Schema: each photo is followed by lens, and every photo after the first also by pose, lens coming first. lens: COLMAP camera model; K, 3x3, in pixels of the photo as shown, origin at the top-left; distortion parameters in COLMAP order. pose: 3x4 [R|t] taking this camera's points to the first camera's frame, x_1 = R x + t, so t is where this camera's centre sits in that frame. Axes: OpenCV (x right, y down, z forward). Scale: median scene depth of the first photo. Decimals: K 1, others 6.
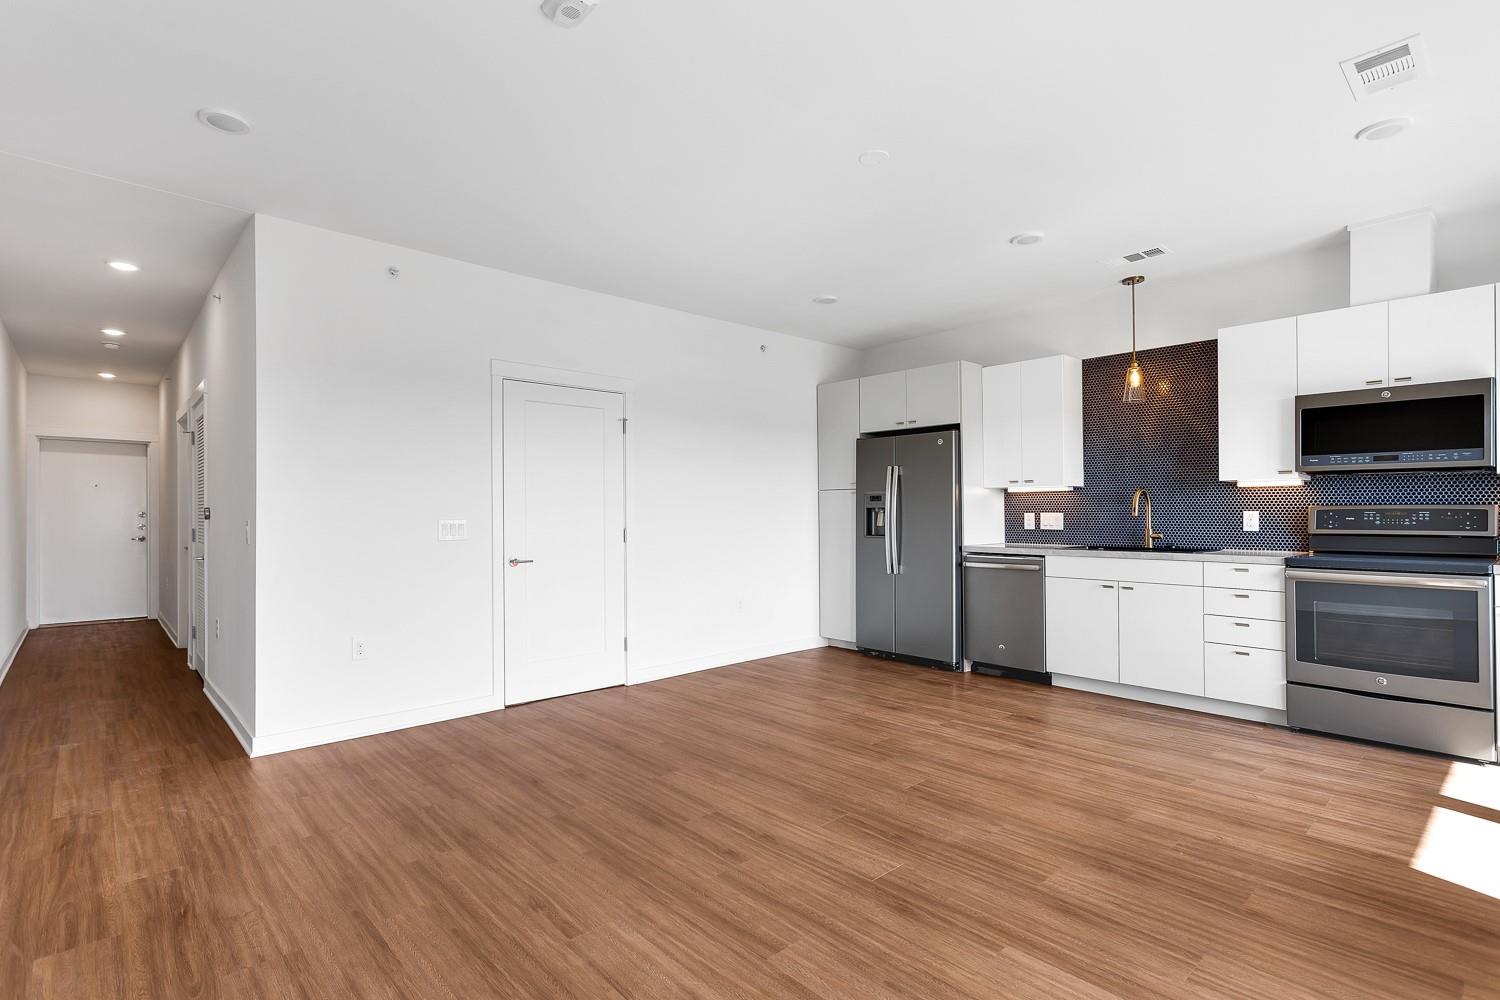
lens RADIAL K [[729.5, 0, 740.0], [0, 729.5, 512.7], [0, 0, 1]] dist [0.000886, 0.000080]
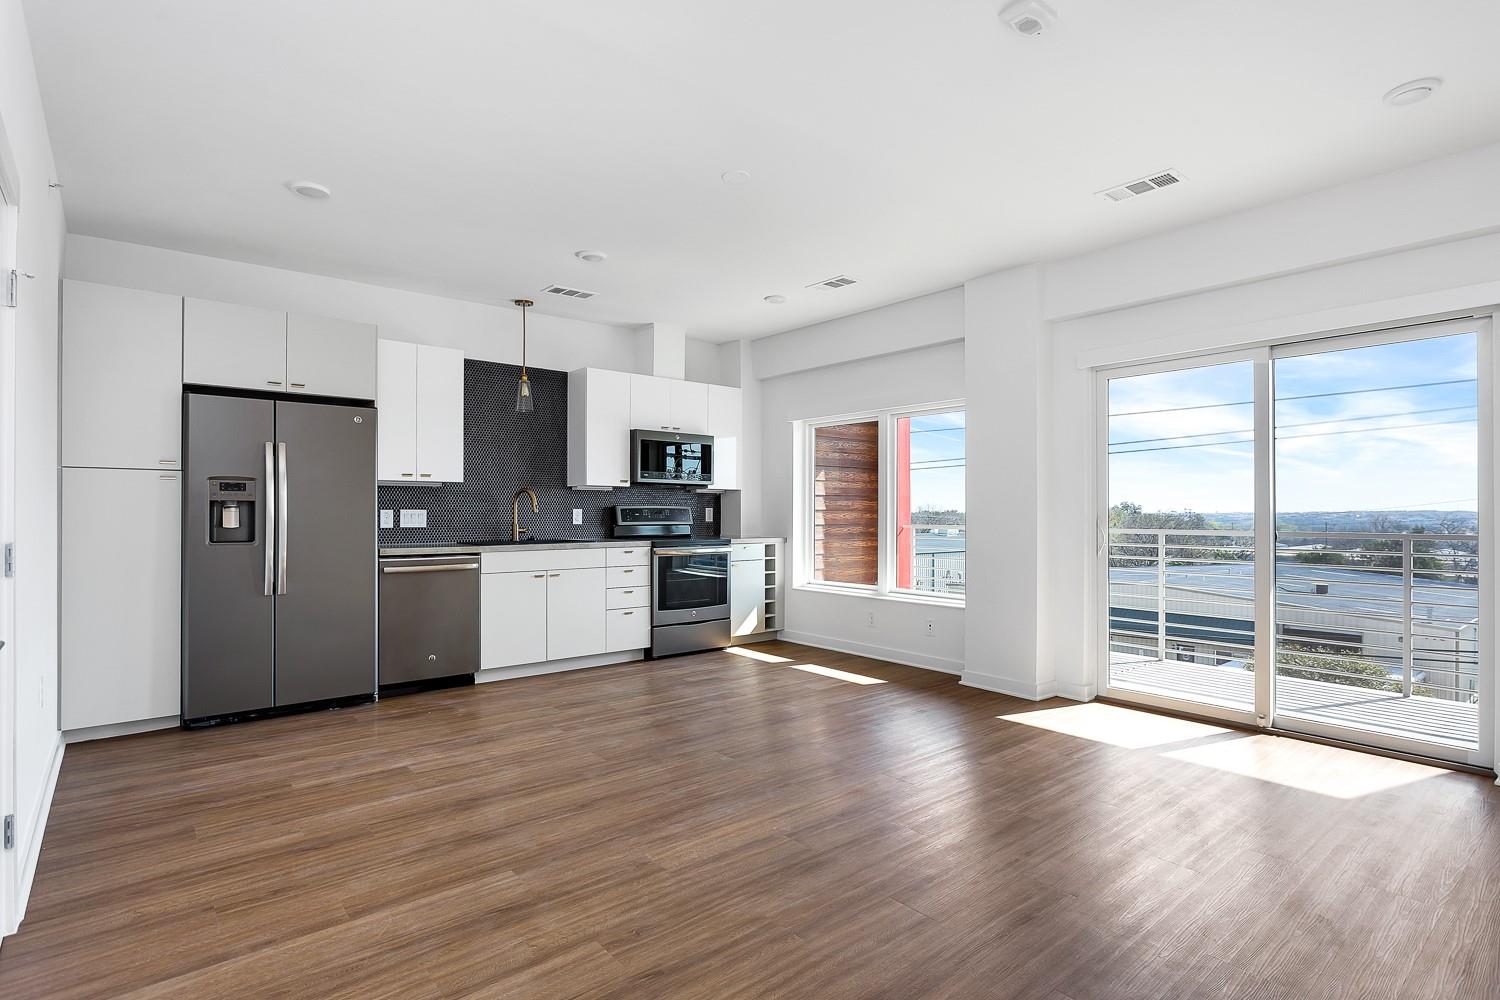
lens RADIAL K [[736.2, 0, 755.9], [0, 736.2, 502.3], [0, 0, 1]] dist [-0.000516, -0.000152]
pose [[0.036737, 0.014991, 0.999213, -0.641322], [-0.002546, 0.999886, -0.014908, 0.004870], [-0.999322, -0.001996, 0.036771, 0.671035]]
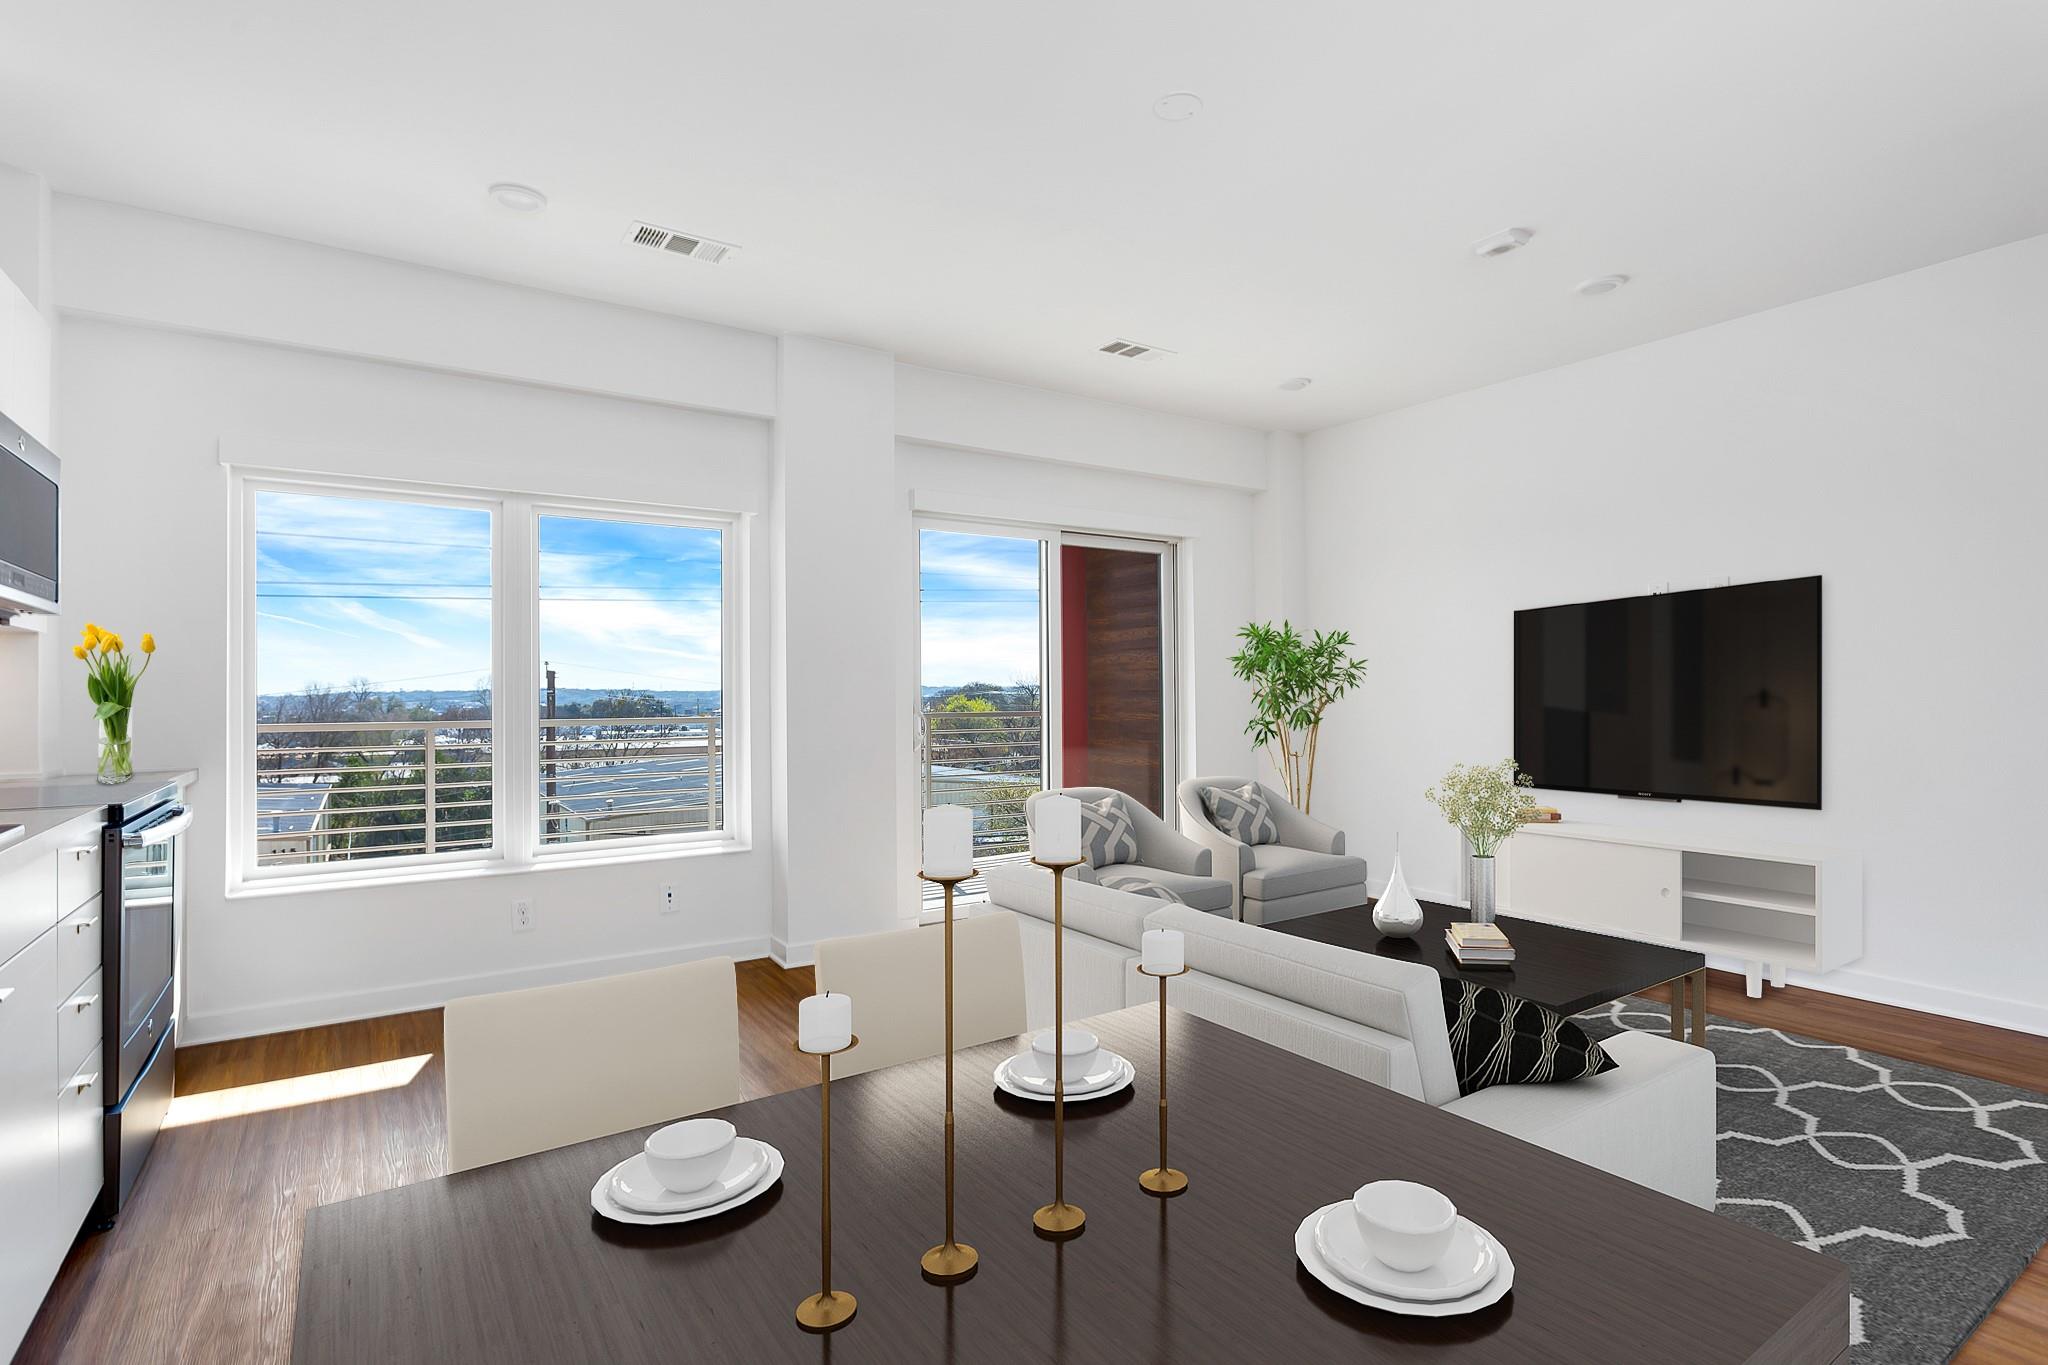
lens RADIAL K [[1026.5, 0, 1024.0], [0, 1026.5, 682.5], [0, 0, 1]] dist [0.000955, 0.000063]
pose [[-0.989678, 0.006929, 0.143138, 0.086952], [0.006226, 0.999966, -0.005359, -0.010121], [-0.143170, -0.004412, -0.989688, 1.291941]]
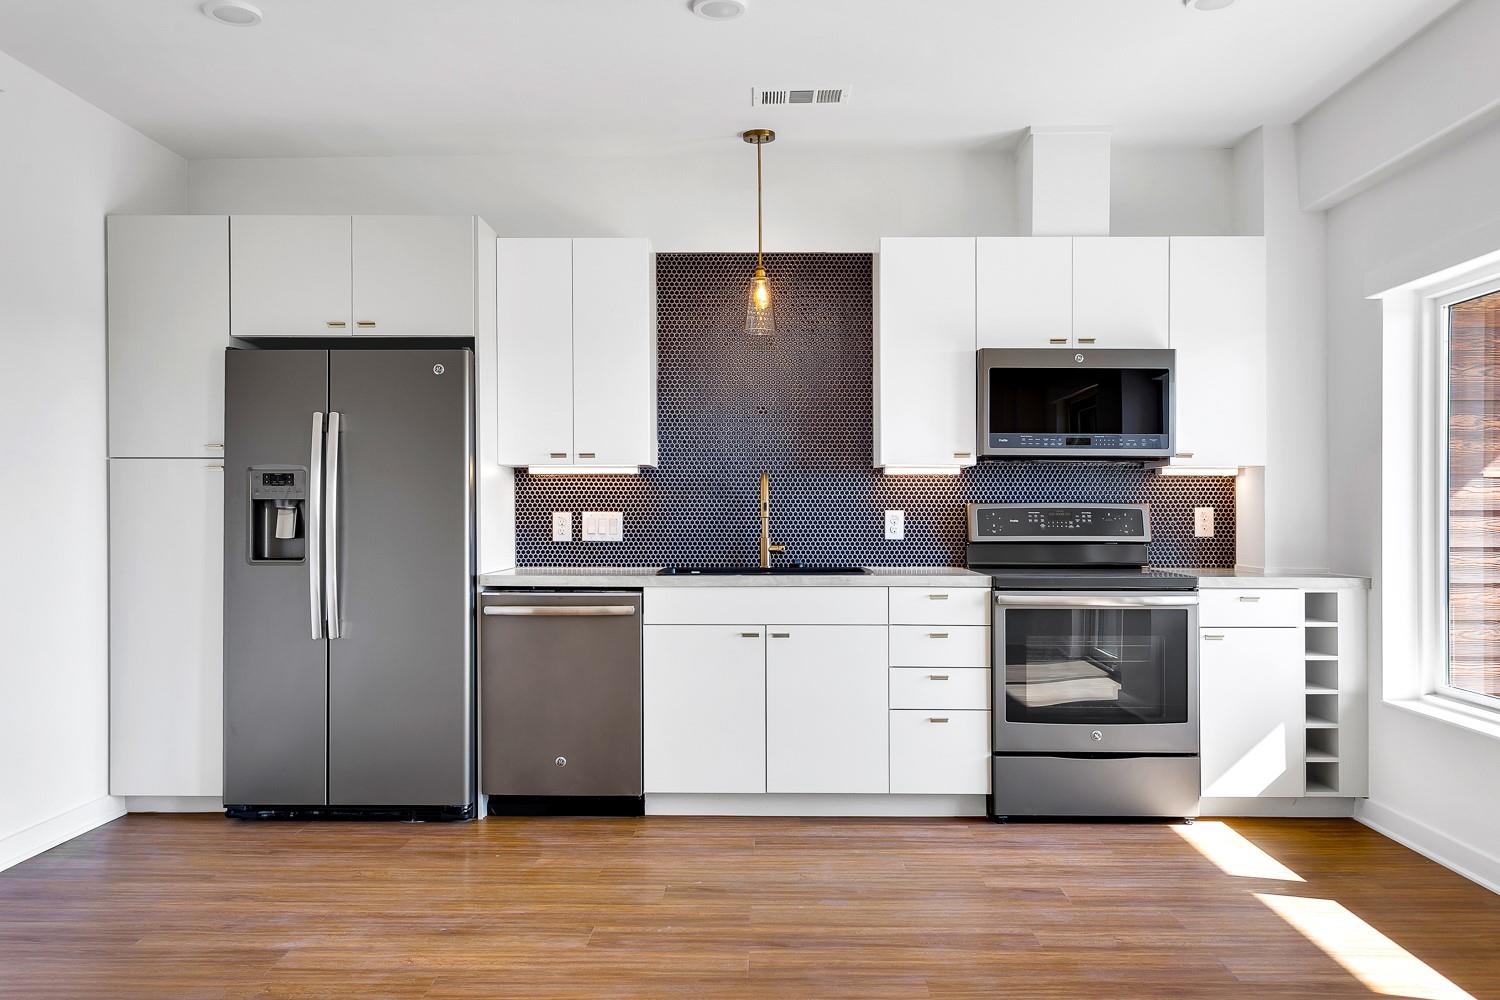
lens RADIAL K [[1179.3, 0, 768.8], [0, 1179.3, 510.8], [0, 0, 1]] dist [0.000085, 0.001561]
pose [[0.676760, 0.004037, 0.736192, -0.211626], [-0.003454, 0.999991, -0.002309, 0.001421], [-0.736195, -0.000980, 0.676768, 0.354241]]
